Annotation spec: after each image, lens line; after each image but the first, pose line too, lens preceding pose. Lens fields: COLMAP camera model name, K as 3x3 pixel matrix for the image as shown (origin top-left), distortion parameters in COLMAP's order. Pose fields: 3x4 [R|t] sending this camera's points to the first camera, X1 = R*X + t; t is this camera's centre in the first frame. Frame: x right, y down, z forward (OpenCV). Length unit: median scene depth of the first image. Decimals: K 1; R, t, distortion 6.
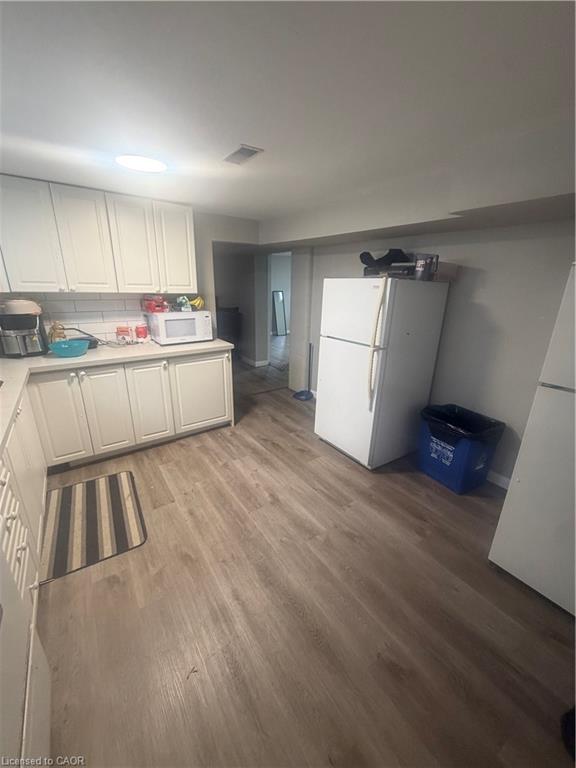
lens RADIAL K [[308.9, 0, 288.3], [0, 308.9, 385.0], [0, 0, 1]] dist [0.001371, -0.000019]
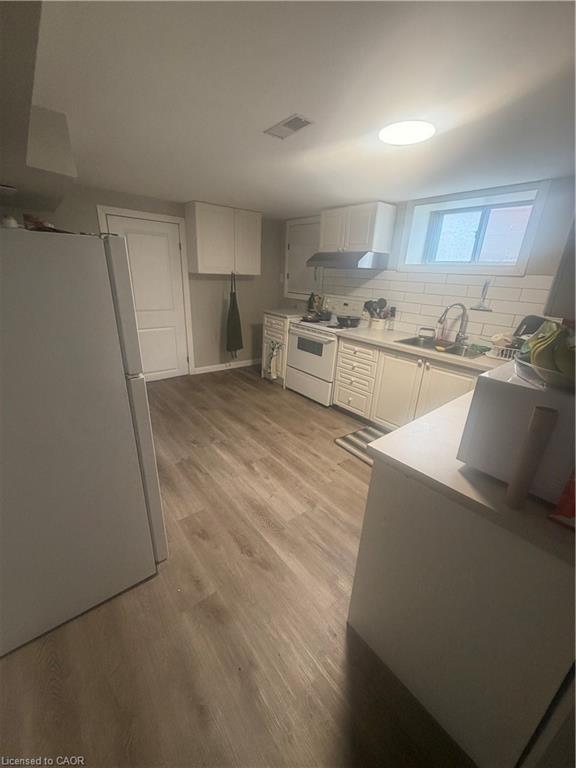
lens RADIAL K [[308.9, 0, 290.1], [0, 308.9, 384.4], [0, 0, 1]] dist [0.001371, -0.000019]
pose [[-0.994365, -0.041185, -0.097684, -0.064832], [-0.093096, 0.780016, 0.618795, -0.493284], [0.050710, 0.624402, -0.779455, 1.538105]]
